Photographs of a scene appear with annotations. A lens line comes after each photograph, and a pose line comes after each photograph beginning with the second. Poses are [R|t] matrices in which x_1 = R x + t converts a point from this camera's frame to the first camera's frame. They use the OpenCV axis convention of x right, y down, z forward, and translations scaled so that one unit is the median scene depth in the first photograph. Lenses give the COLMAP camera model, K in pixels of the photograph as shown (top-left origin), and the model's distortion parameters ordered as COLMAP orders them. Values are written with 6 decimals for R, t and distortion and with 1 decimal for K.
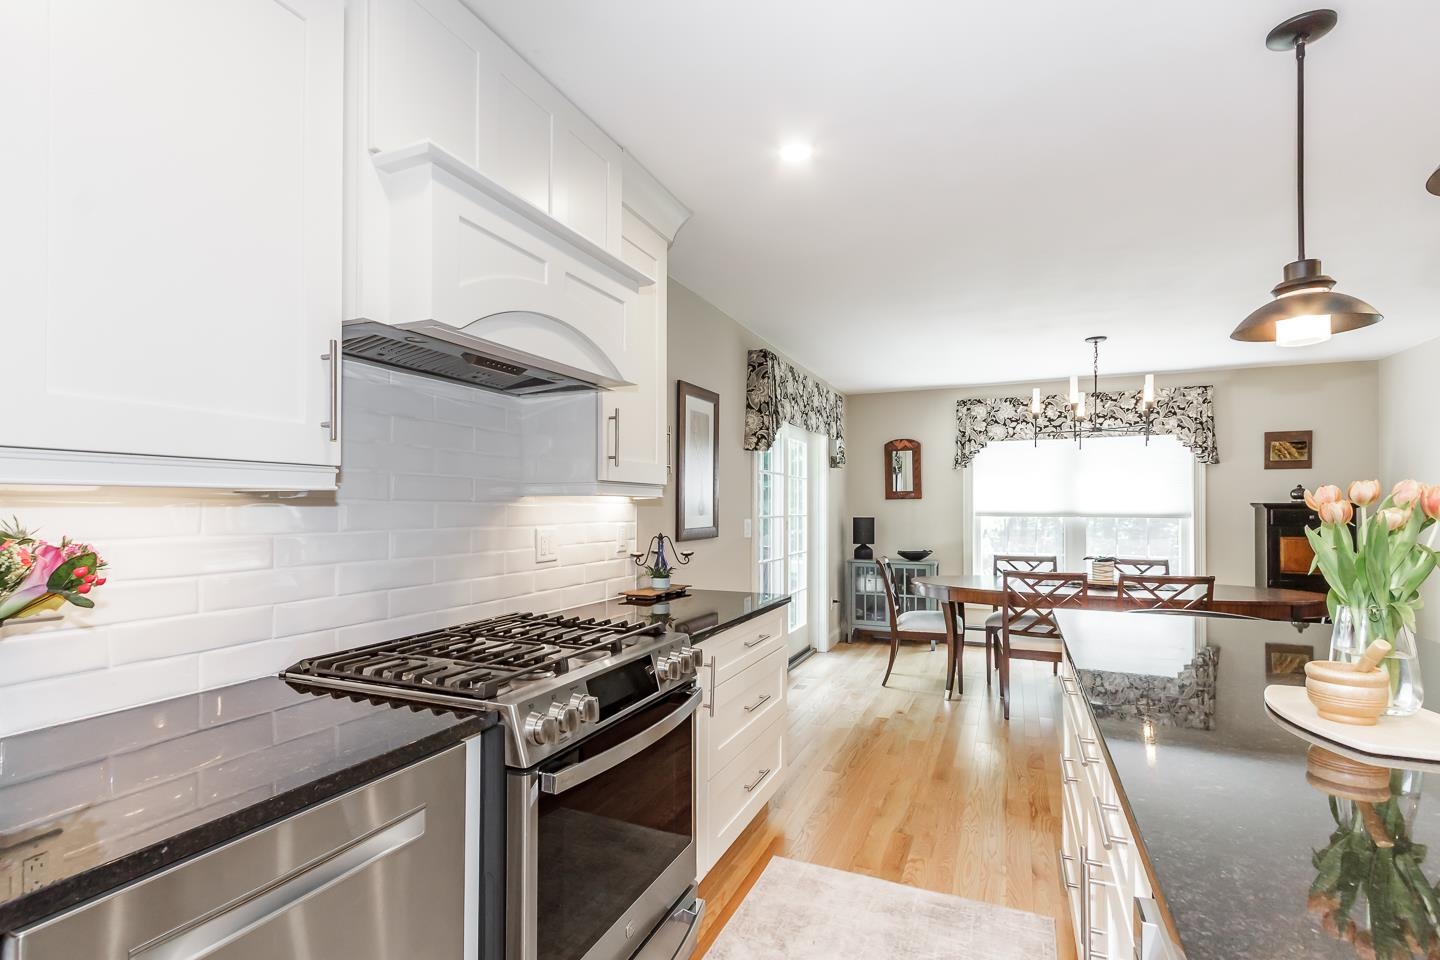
lens RADIAL K [[681.3, 0, 700.5], [0, 681.3, 503.6], [0, 0, 1]] dist [0.006611, -0.004057]
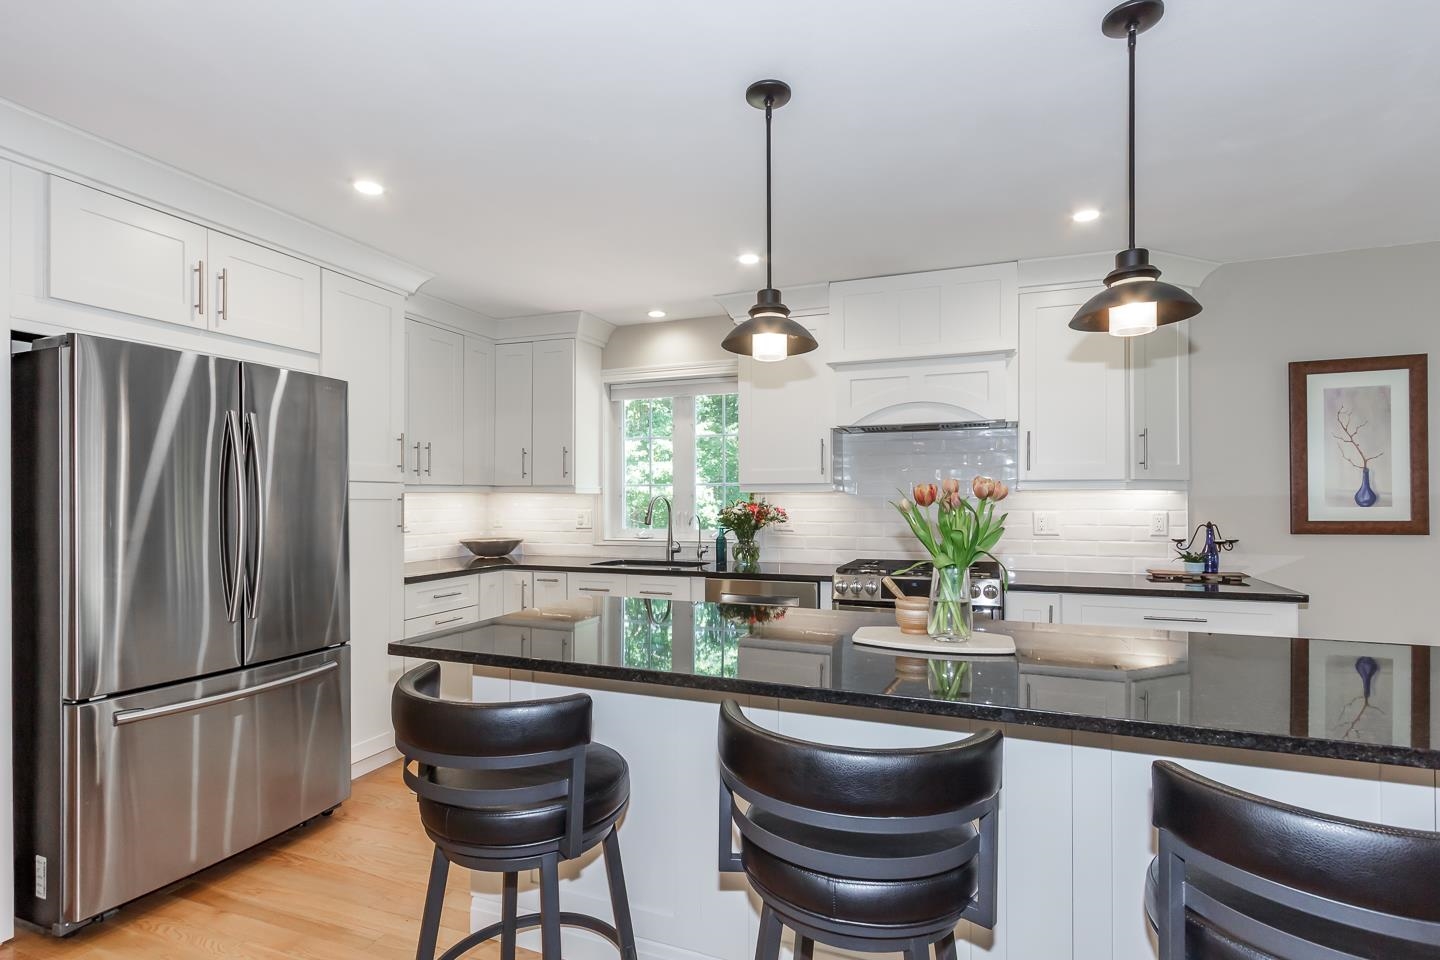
lens RADIAL K [[681.3, 0, 727.5], [0, 681.3, 491.9], [0, 0, 1]] dist [0.006611, -0.004057]
pose [[0.077744, -0.012368, -0.996897, 0.516336], [0.006459, 0.999908, -0.011902, 0.002205], [0.996952, -0.005513, 0.077817, 0.091400]]
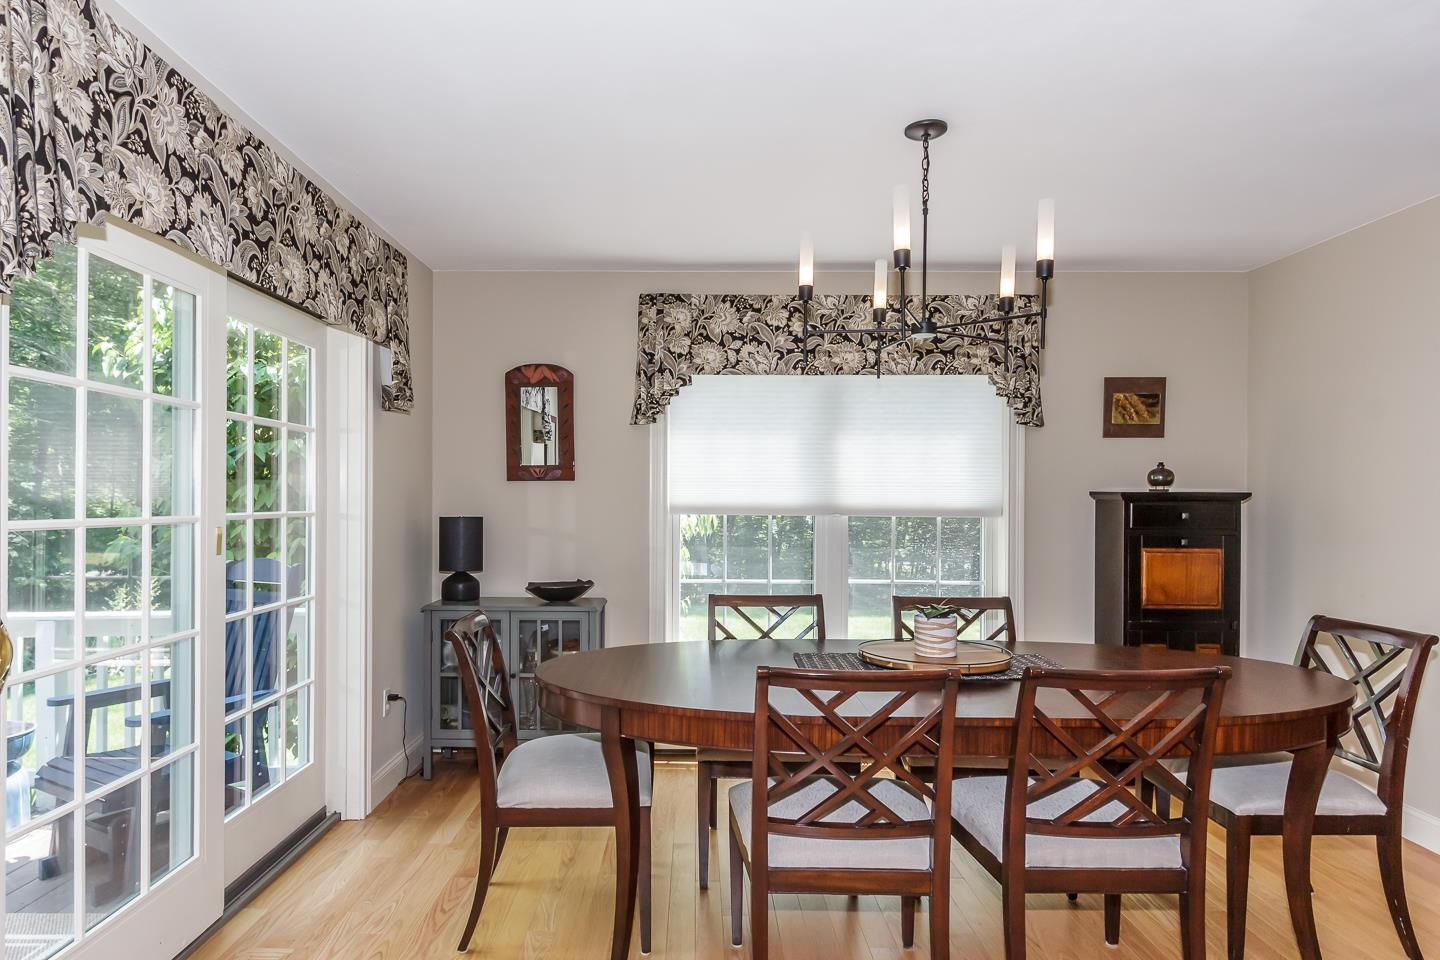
lens RADIAL K [[854.4, 0, 696.9], [0, 854.4, 499.5], [0, 0, 1]] dist [0.001076, -0.005876]
pose [[0.908497, 0.002320, 0.417886, 0.163865], [-0.005613, 0.999962, 0.006651, 0.002987], [-0.417854, -0.008388, 0.908475, 0.442014]]
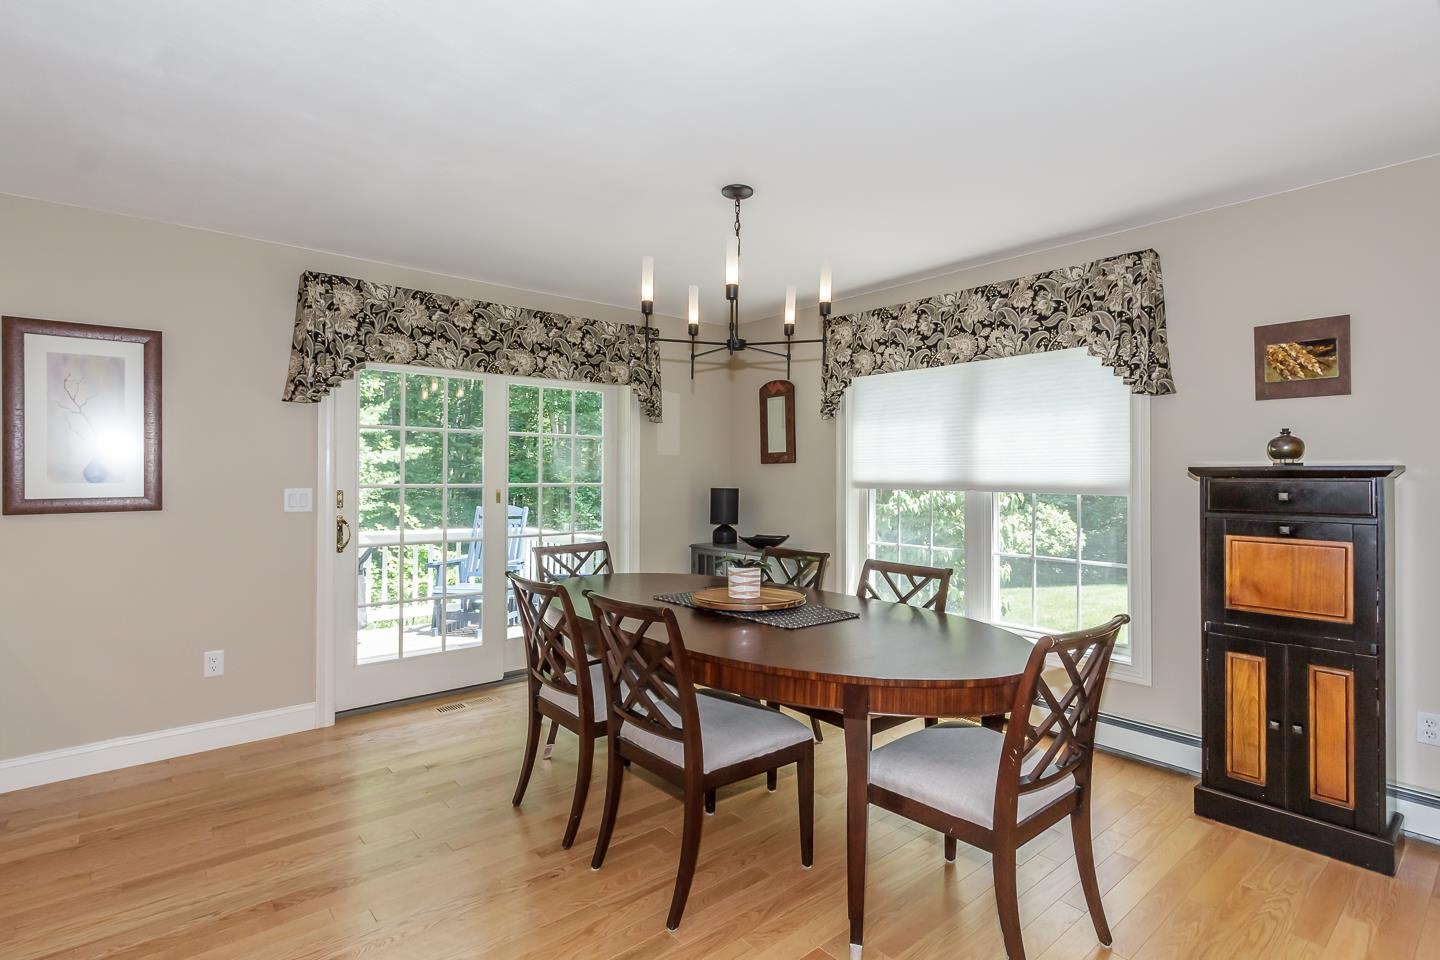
lens RADIAL K [[709.7, 0, 720.9], [0, 709.7, 466.7], [0, 0, 1]] dist [0.006951, -0.000947]
pose [[0.912881, -0.003239, -0.408212, 0.667198], [0.000194, 0.999972, -0.007498, 0.003095], [0.408225, 0.006766, 0.912856, 0.348582]]
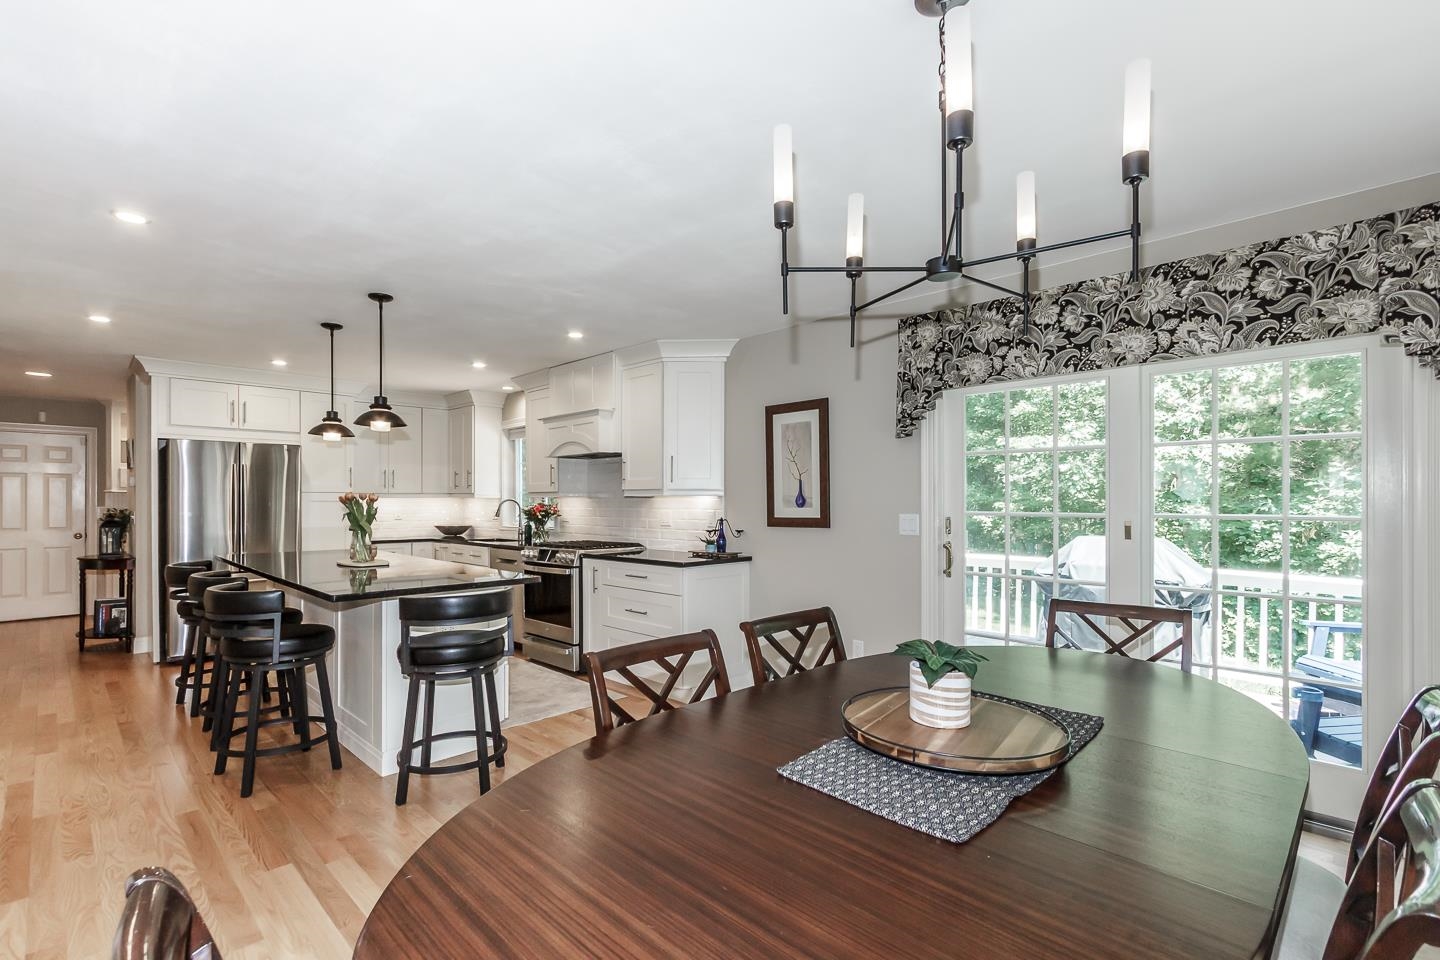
lens RADIAL K [[681.3, 0, 733.3], [0, 681.3, 499.4], [0, 0, 1]] dist [0.006611, -0.004057]
pose [[-0.340744, -0.001914, -0.940154, 0.764172], [0.006227, 0.999971, -0.004293, 0.004454], [0.940136, -0.007317, -0.340722, 0.847723]]
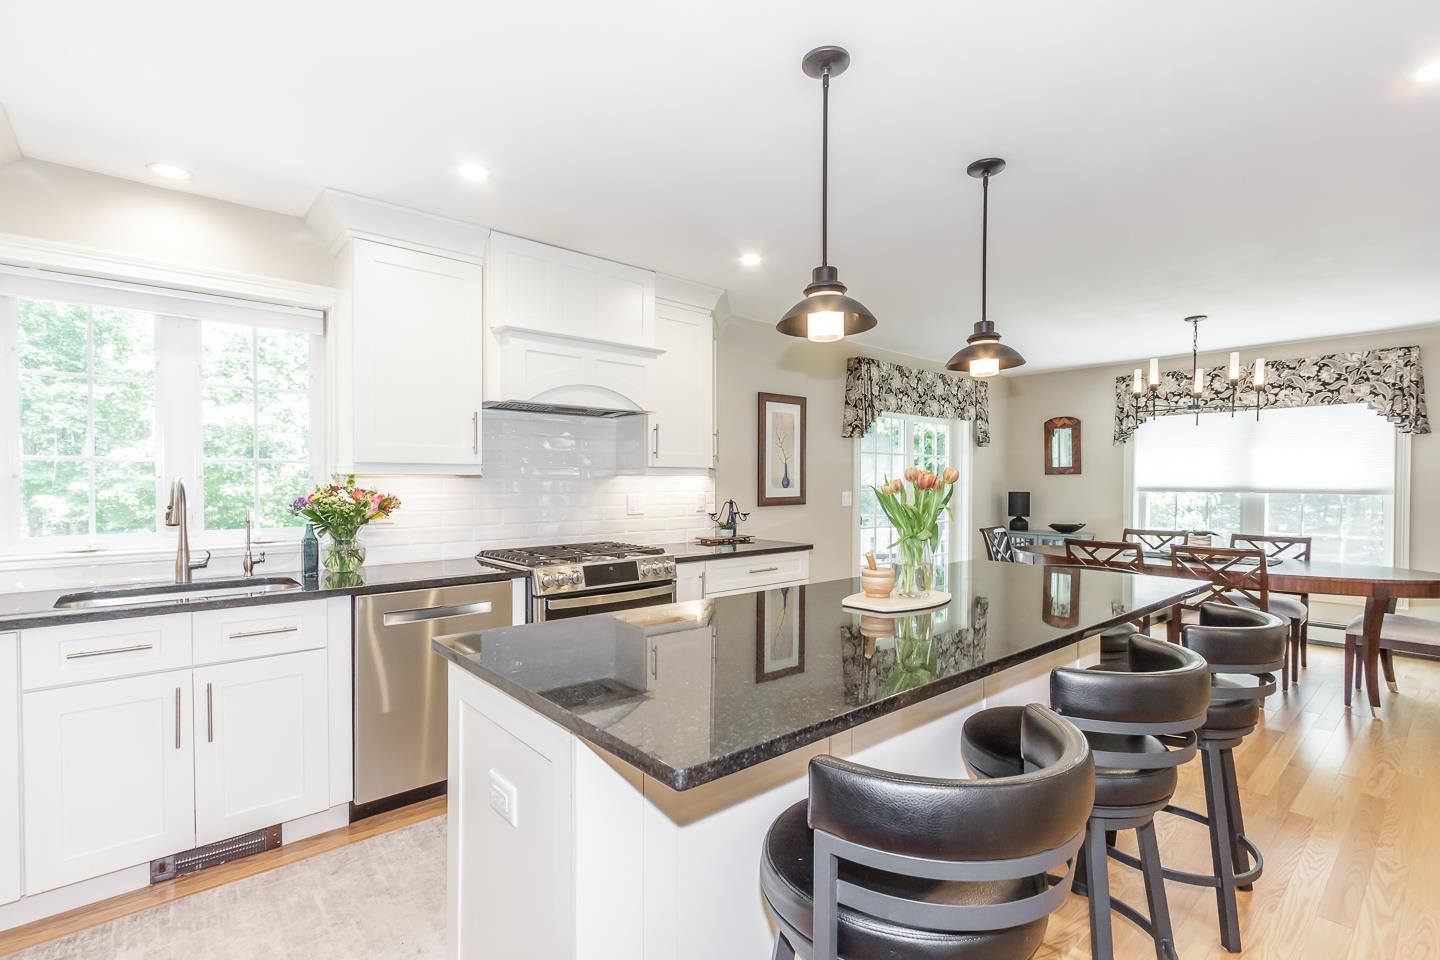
lens RADIAL K [[651.8, 0, 700.6], [0, 651.8, 491.3], [0, 0, 1]] dist [0.007558, -0.002770]
pose [[0.907897, 0.006740, -0.419138, 0.258847], [0.001670, 0.999805, 0.019693, -0.001677], [0.419189, -0.018579, 0.907709, -0.170516]]
